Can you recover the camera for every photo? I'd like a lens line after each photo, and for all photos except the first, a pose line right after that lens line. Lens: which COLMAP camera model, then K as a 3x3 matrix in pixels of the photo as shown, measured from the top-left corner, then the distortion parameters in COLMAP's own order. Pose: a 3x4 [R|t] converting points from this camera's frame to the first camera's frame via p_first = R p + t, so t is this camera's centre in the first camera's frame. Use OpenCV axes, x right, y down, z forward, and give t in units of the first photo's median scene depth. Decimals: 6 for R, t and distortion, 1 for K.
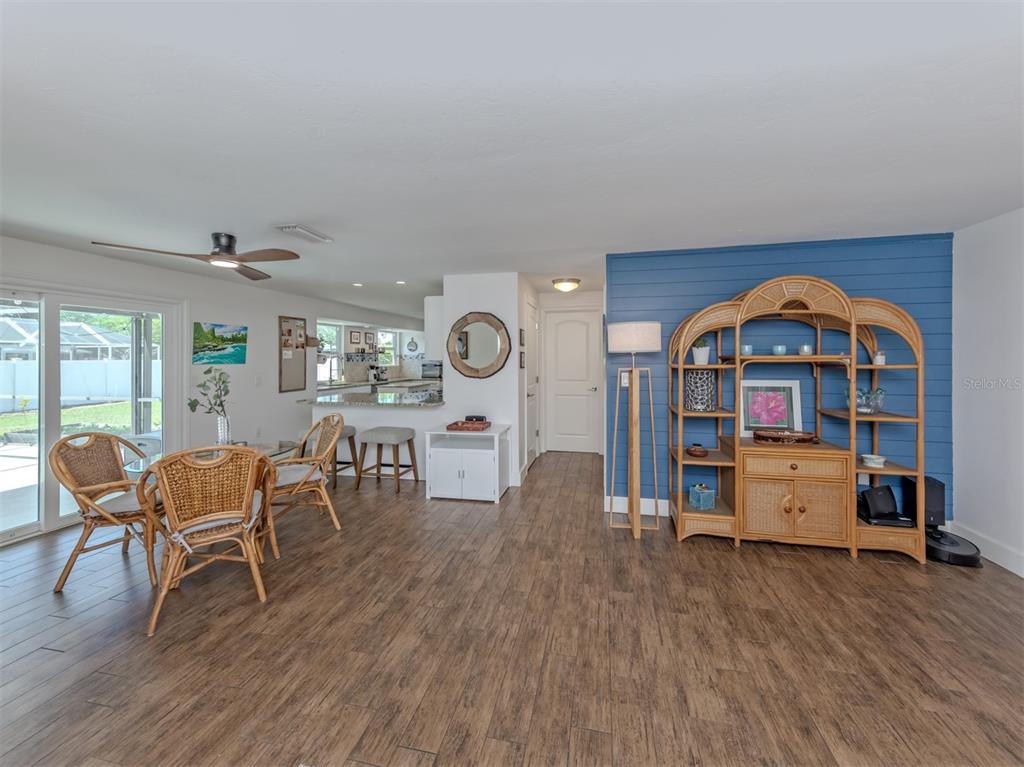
lens RADIAL K [[391.2, 0, 514.3], [0, 391.2, 355.7], [0, 0, 1]] dist [0.010202, -0.000076]
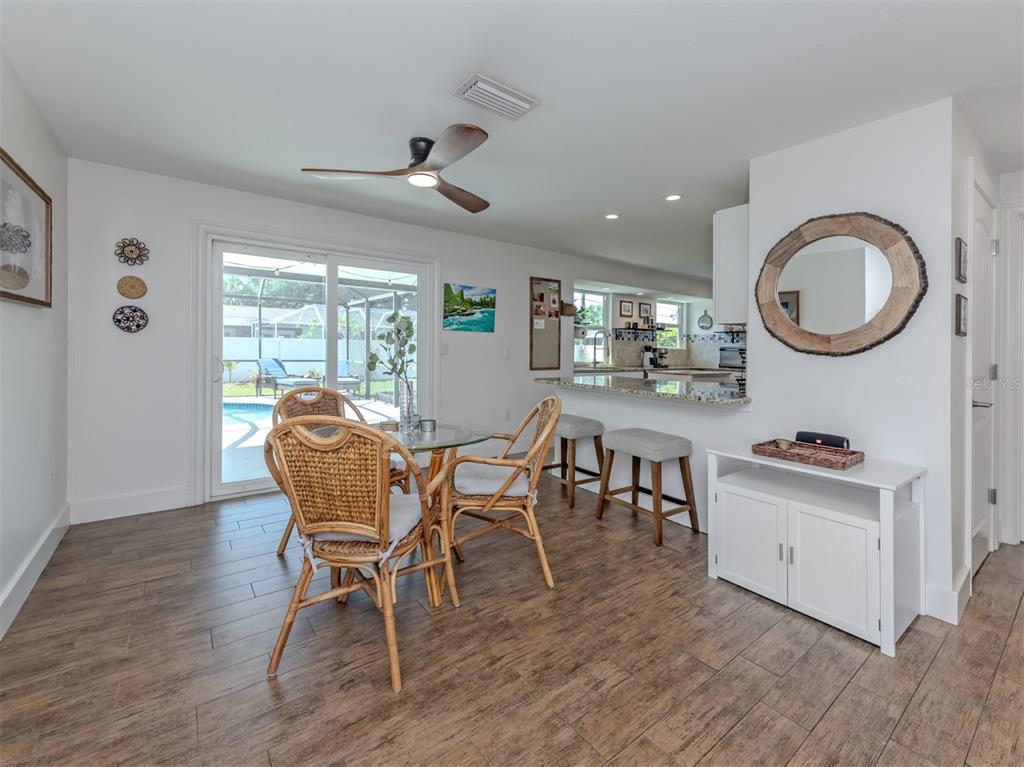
lens RADIAL K [[434.9, 0, 512.9], [0, 434.9, 332.3], [0, 0, 1]] dist [0.007889, -0.000052]
pose [[0.768794, 0.001686, -0.639495, -0.044850], [-0.028149, 0.999116, -0.031207, 0.053580], [0.638877, 0.041993, 0.768162, 0.320978]]
